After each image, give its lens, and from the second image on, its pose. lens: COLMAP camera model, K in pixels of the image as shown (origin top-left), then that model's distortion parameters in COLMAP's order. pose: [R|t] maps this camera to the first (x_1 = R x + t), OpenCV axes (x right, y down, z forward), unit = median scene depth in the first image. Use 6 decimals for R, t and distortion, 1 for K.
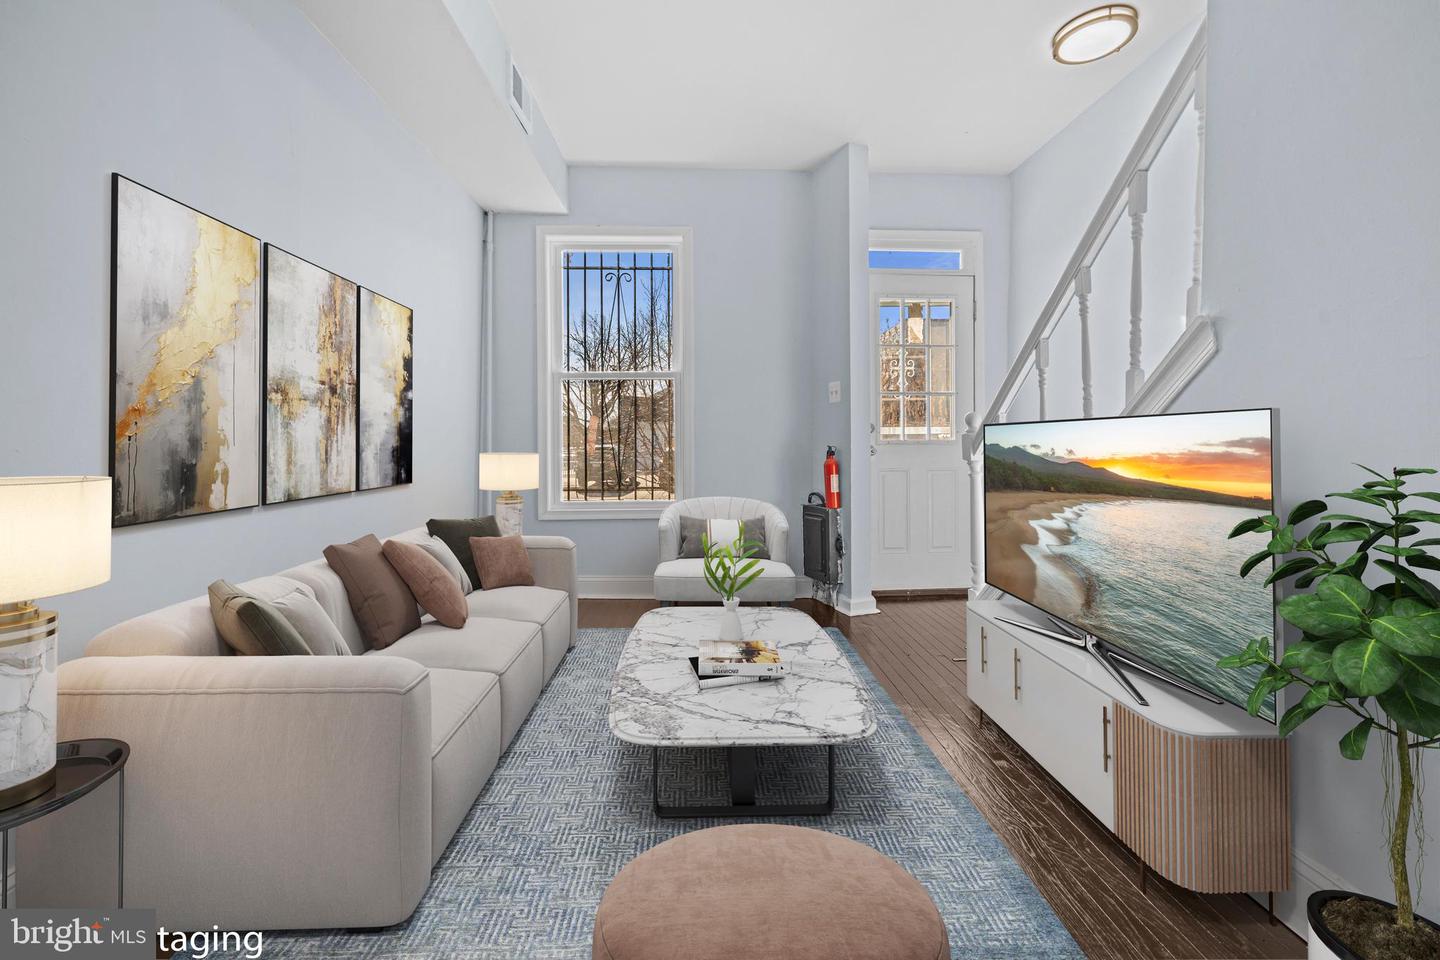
lens RADIAL K [[581.9, 0, 720.6], [0, 581.9, 448.9], [0, 0, 1]] dist [0.018214, 0.000049]
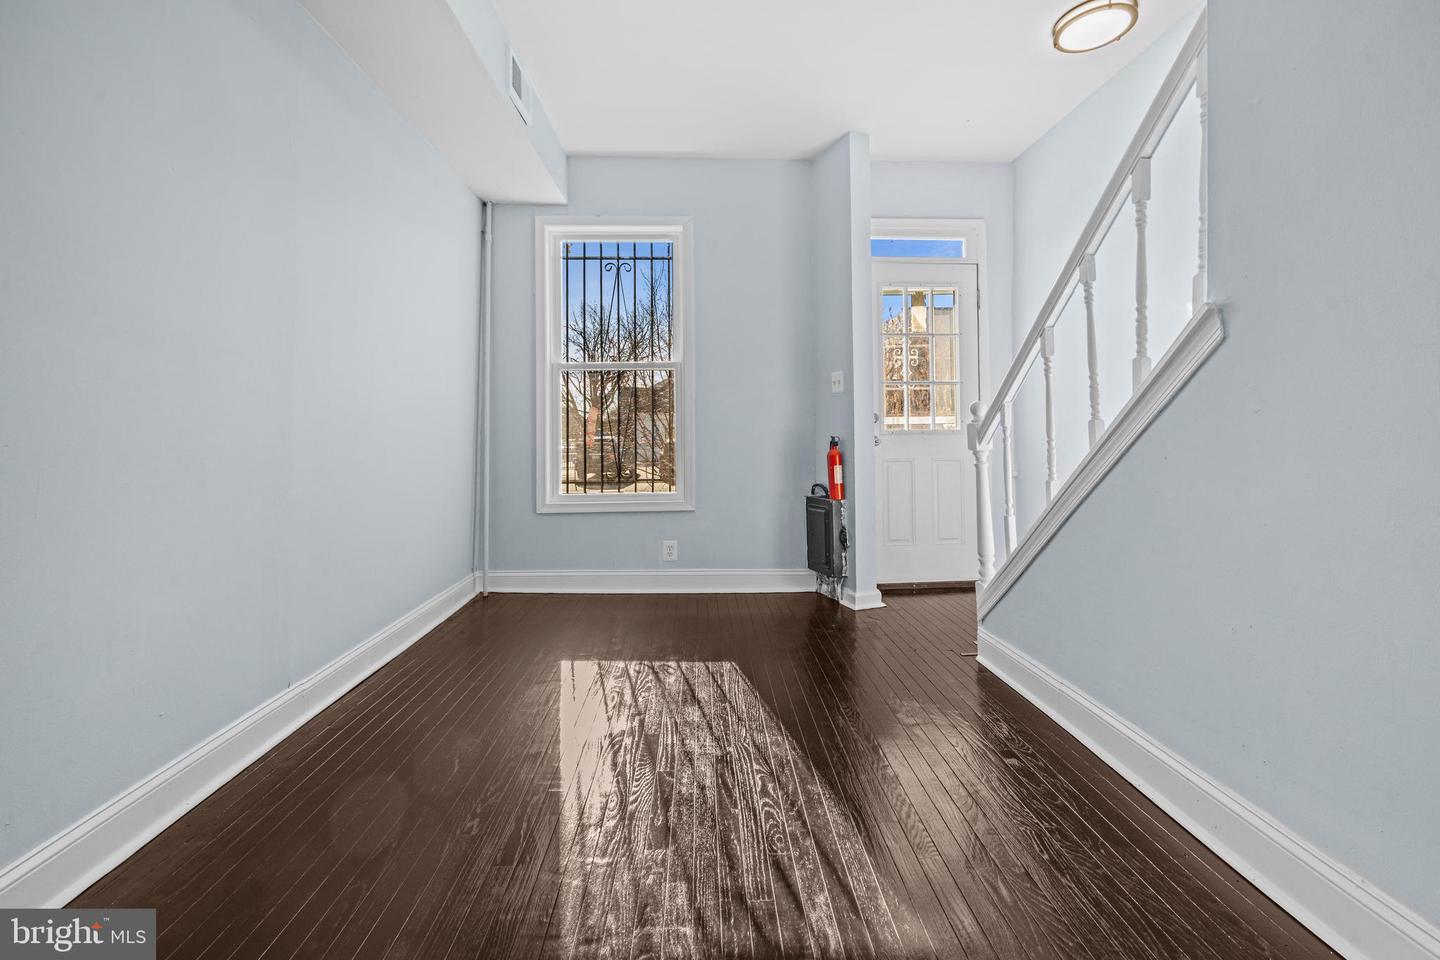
lens RADIAL K [[589.8, 0, 721.8], [0, 589.8, 428.6], [0, 0, 1]] dist [0.012625, -0.000044]
pose [[0.999989, -0.004786, -0.000089, -0.000247], [0.004783, 0.999804, -0.019227, 0.000004], [0.000181, 0.019226, 0.999815, 0.003309]]
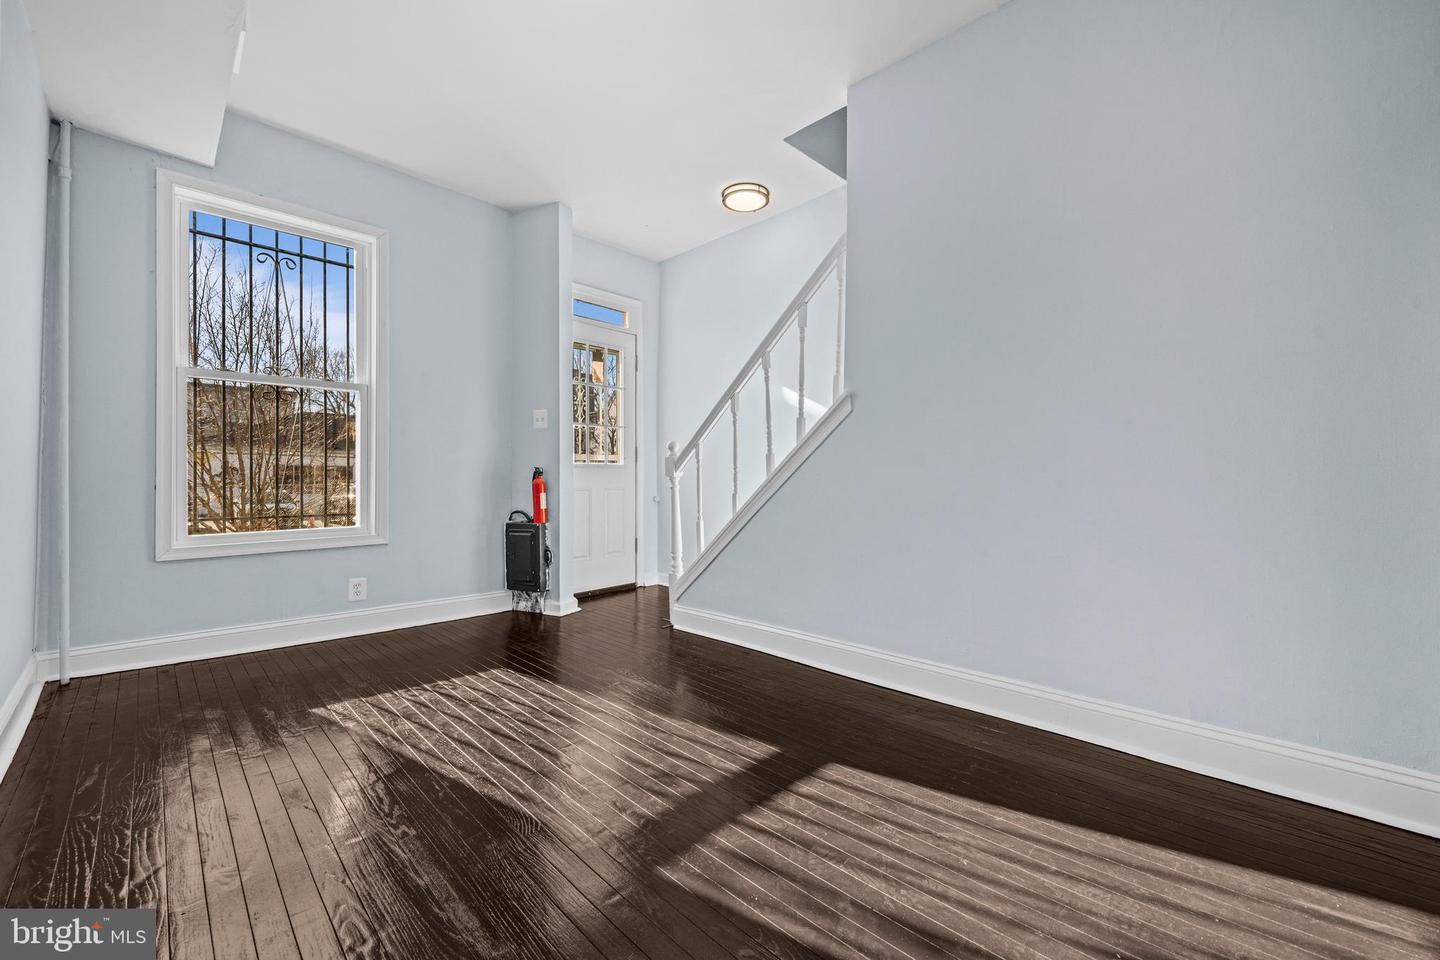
lens RADIAL K [[572.0, 0, 720.0], [0, 572.0, 480.0], [0, 0, 1]] dist [0.000678, -0.000123]
pose [[0.729457, 0.000878, 0.684026, -0.391954], [0.004706, 0.999969, -0.006302, 0.036221], [-0.684010, 0.007816, 0.729430, -0.032242]]
